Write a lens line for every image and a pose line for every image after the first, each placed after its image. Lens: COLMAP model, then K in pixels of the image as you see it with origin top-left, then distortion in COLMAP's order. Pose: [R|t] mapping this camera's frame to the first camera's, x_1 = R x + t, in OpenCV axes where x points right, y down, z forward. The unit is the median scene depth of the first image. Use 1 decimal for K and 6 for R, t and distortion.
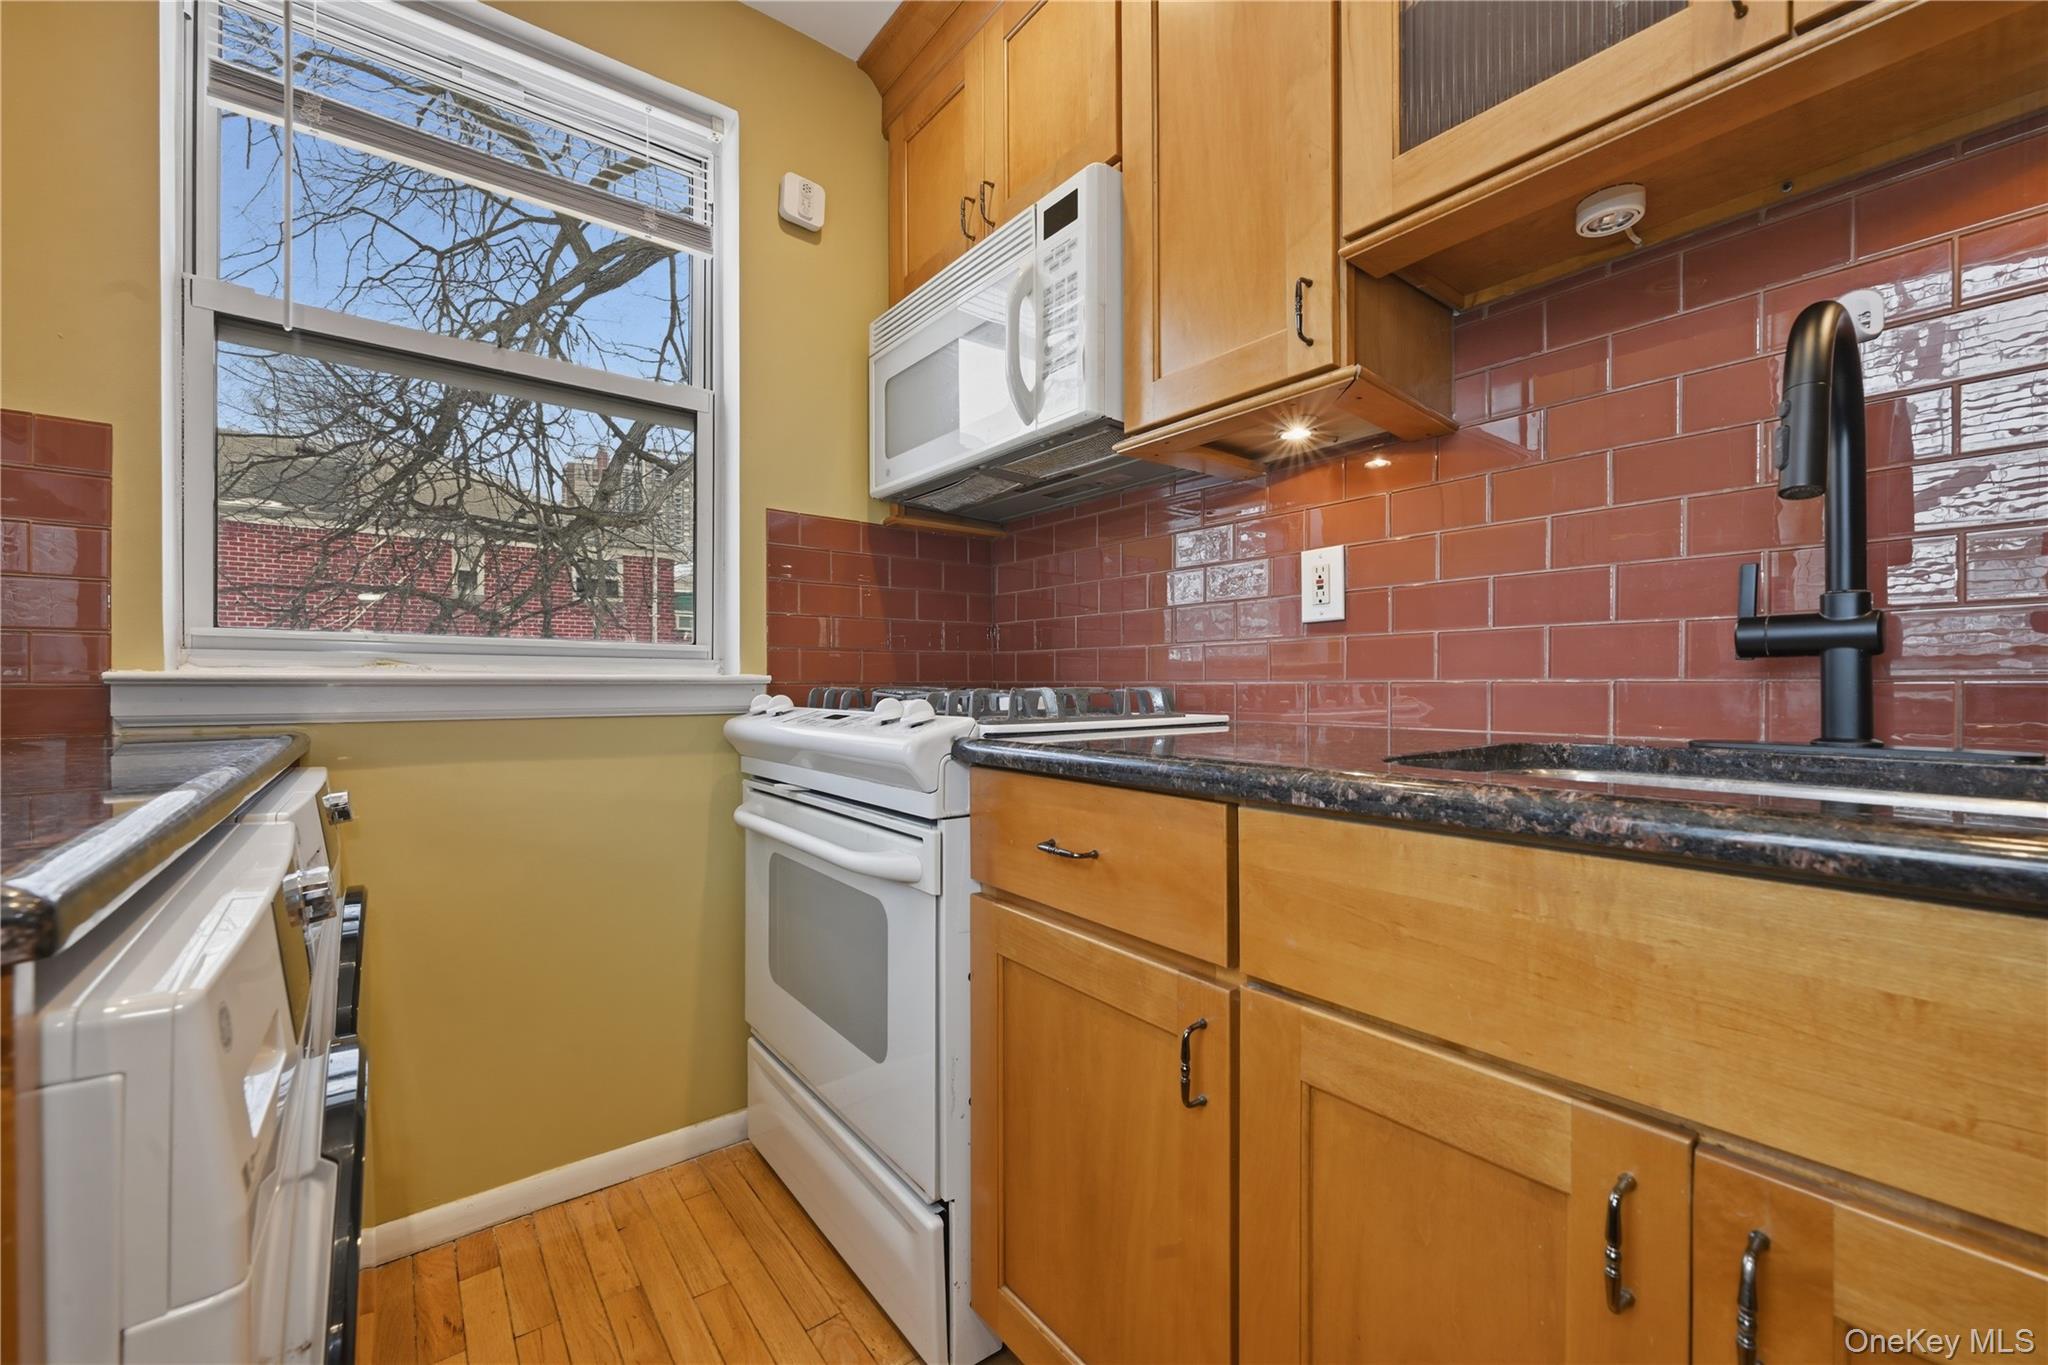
lens RADIAL K [[809.3, 0, 1024.7], [0, 809.3, 688.3], [0, 0, 1]] dist [-0.001484, -0.000330]
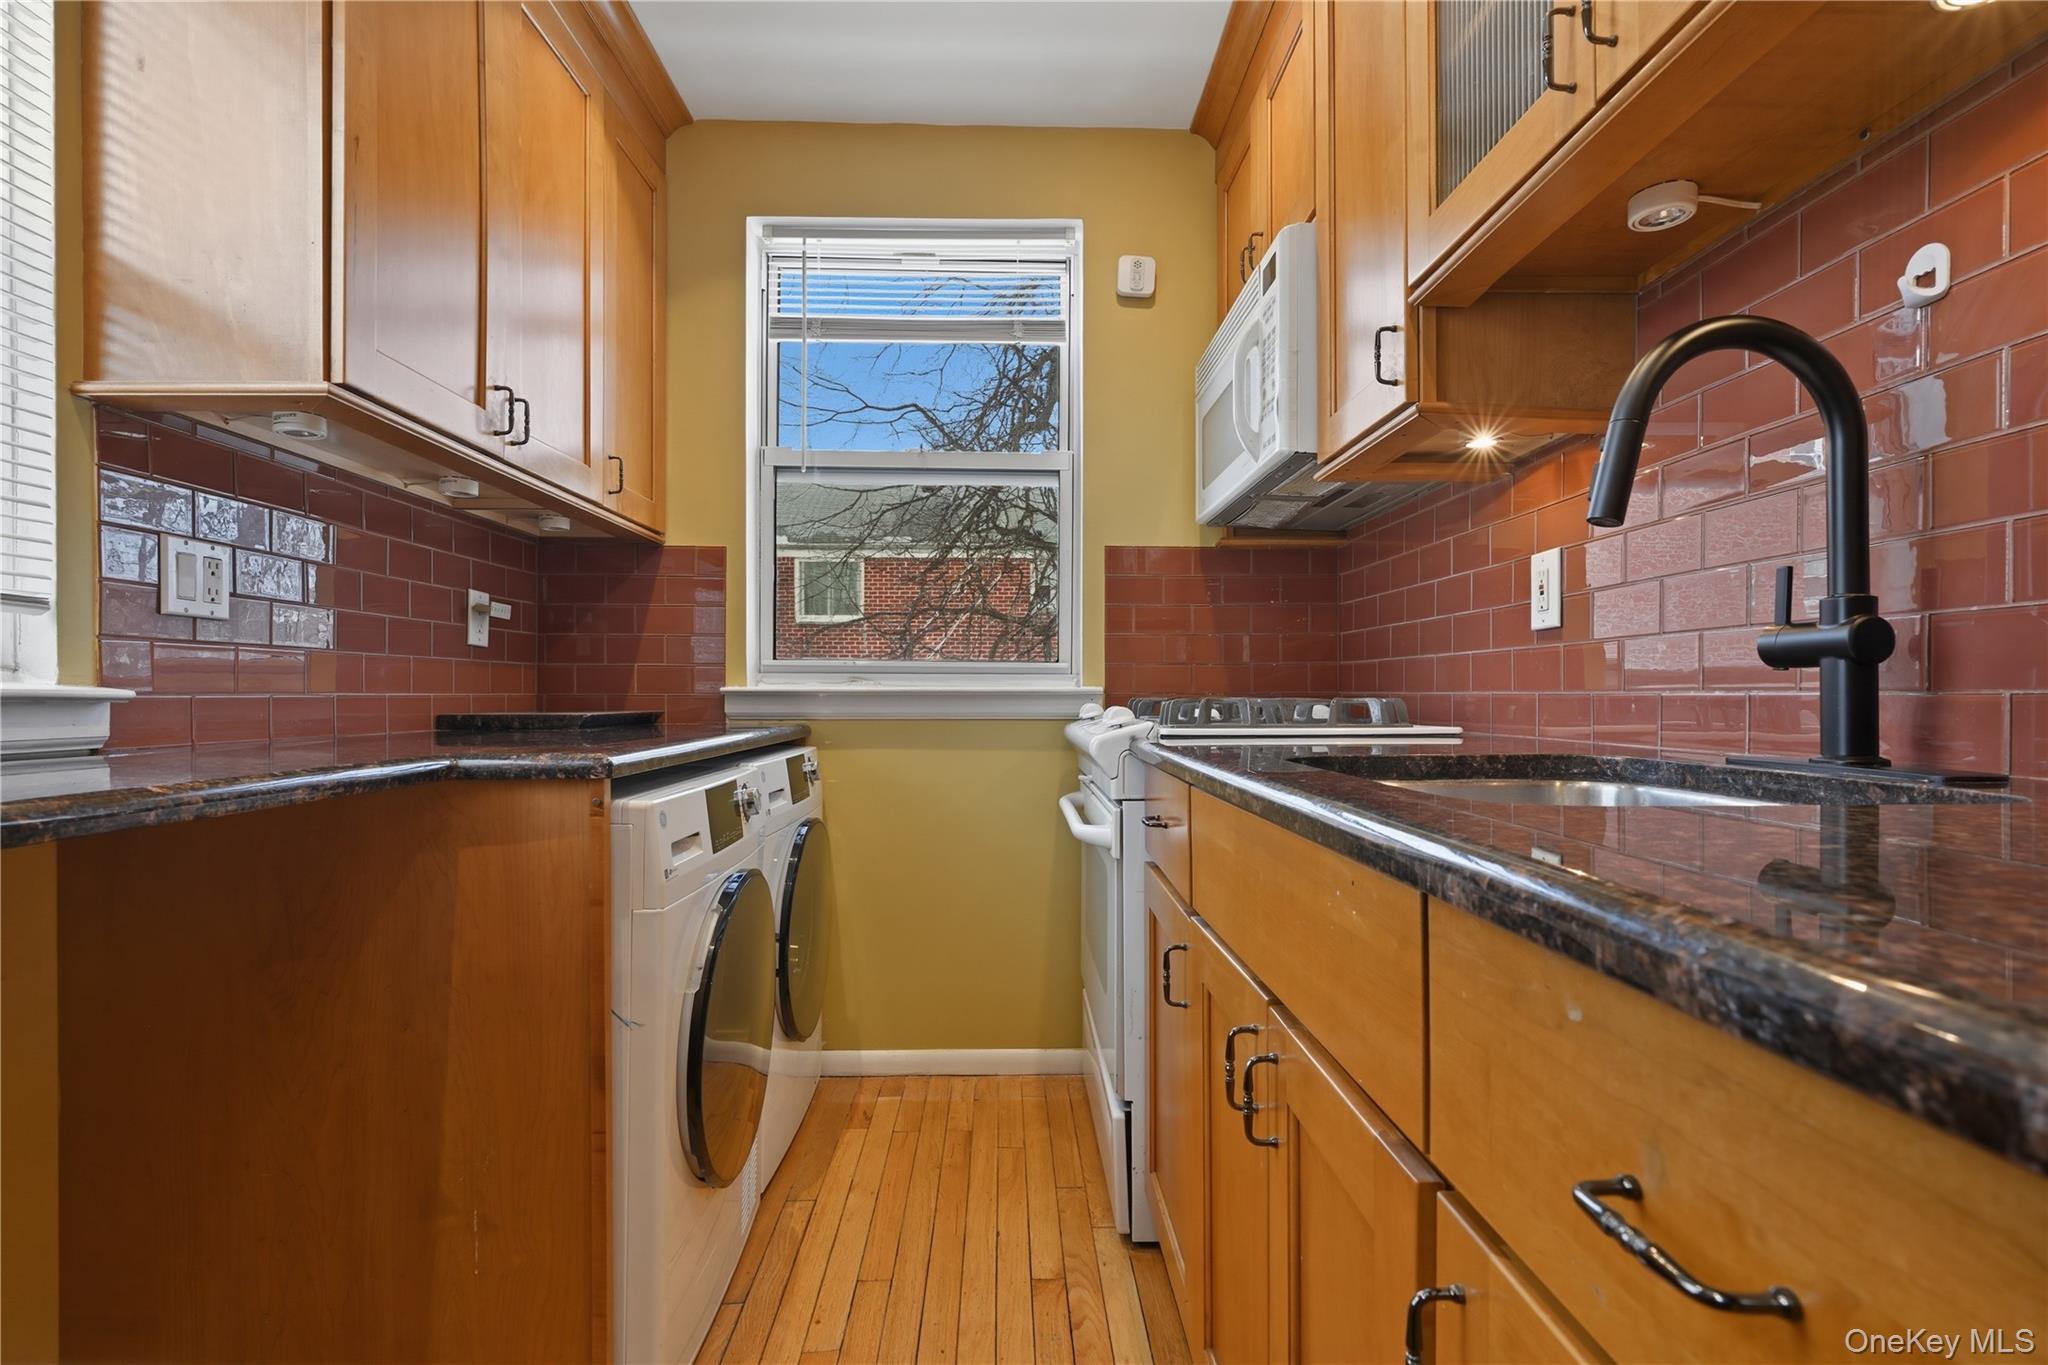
lens RADIAL K [[966.1, 0, 1029.3], [0, 966.1, 698.1], [0, 0, 1]] dist [-0.000394, -0.000342]
pose [[0.806380, 0.002646, -0.591392, 0.531219], [-0.003106, 0.999995, 0.000239, -0.000442], [0.591390, 0.001644, 0.806384, -0.251154]]
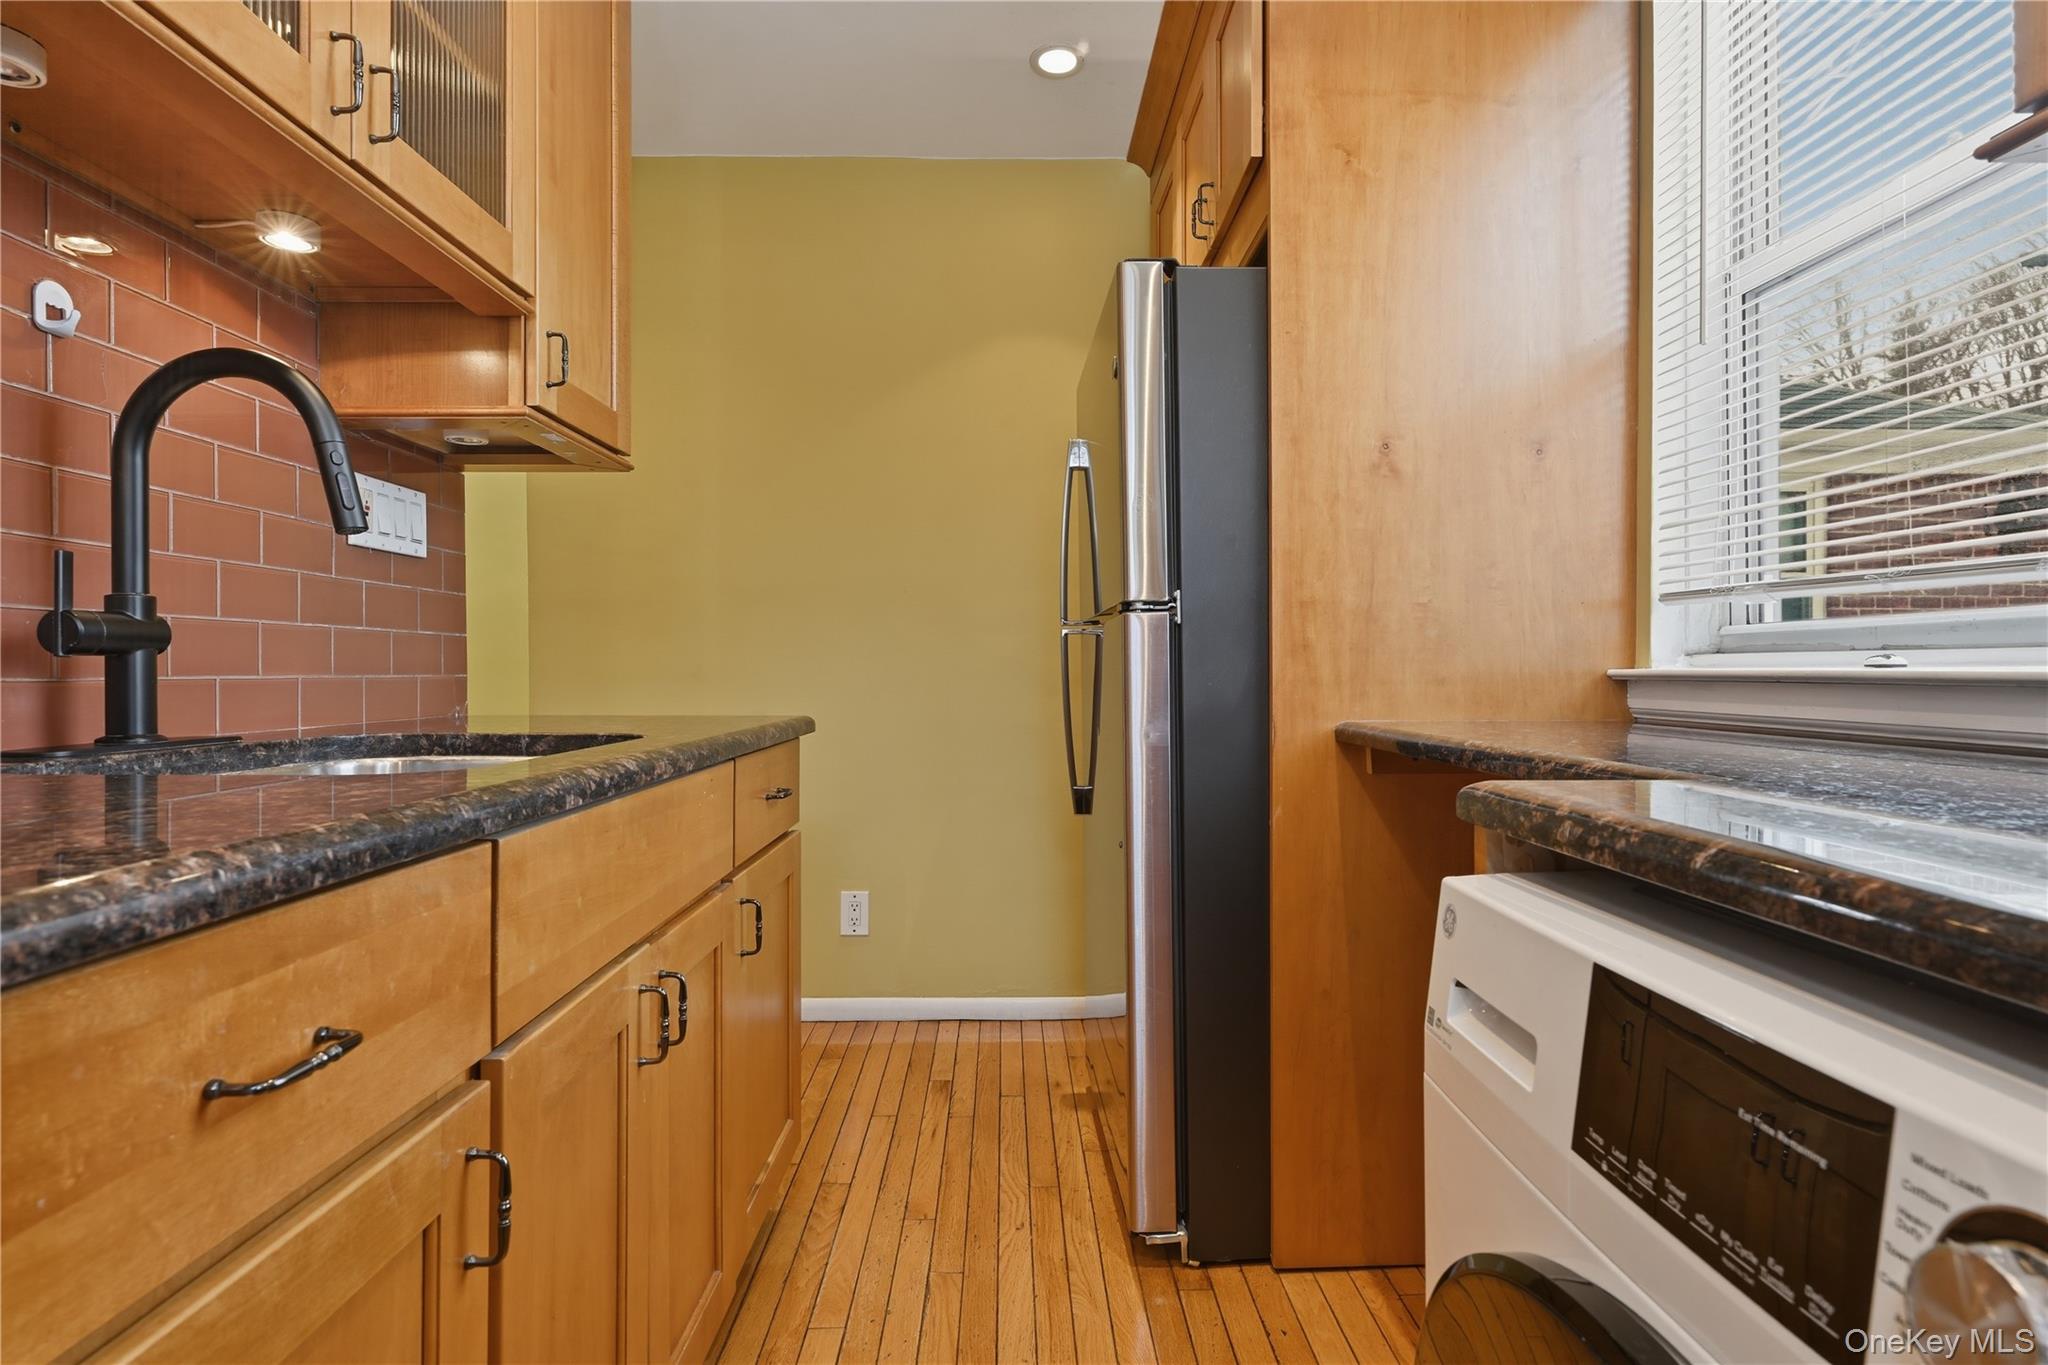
lens RADIAL K [[1040.2, 0, 1019.5], [0, 1040.2, 714.5], [0, 0, 1]] dist [-0.000761, 0.000365]
pose [[-0.794672, -0.024188, 0.606557, -0.412812], [0.002574, 0.999063, 0.043213, -0.010381], [-0.607034, 0.035901, -0.793865, 0.797765]]
